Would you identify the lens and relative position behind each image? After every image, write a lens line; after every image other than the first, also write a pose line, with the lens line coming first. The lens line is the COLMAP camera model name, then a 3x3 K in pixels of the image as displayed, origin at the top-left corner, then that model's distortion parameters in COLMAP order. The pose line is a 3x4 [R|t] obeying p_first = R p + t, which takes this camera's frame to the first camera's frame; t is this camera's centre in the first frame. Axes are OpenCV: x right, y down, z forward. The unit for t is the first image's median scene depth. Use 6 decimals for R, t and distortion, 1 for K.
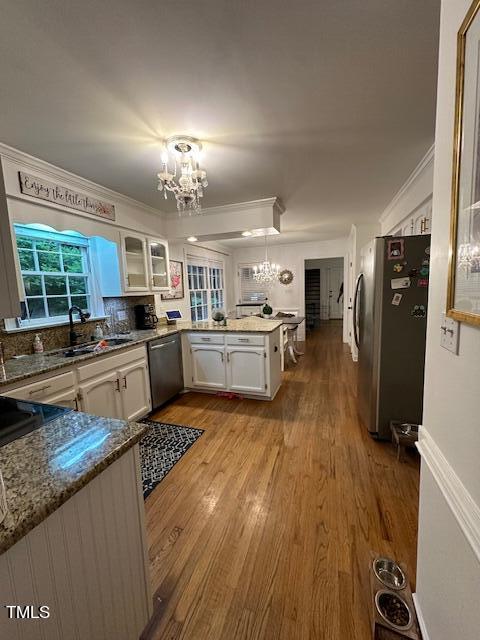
lens RADIAL K [[255.9, 0, 240.1], [0, 255.9, 320.0], [0, 0, 1]] dist [0.000342, 0.000344]
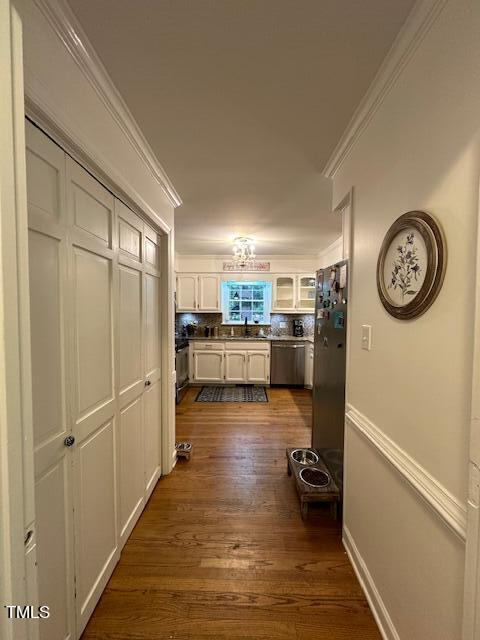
lens RADIAL K [[255.9, 0, 237.6], [0, 255.9, 320.0], [0, 0, 1]] dist [0.000342, 0.000344]
pose [[0.293378, 0.066120, -0.953707, 1.135118], [-0.130668, 0.991016, 0.028510, -0.066160], [0.947024, 0.116254, 0.299382, 0.292914]]
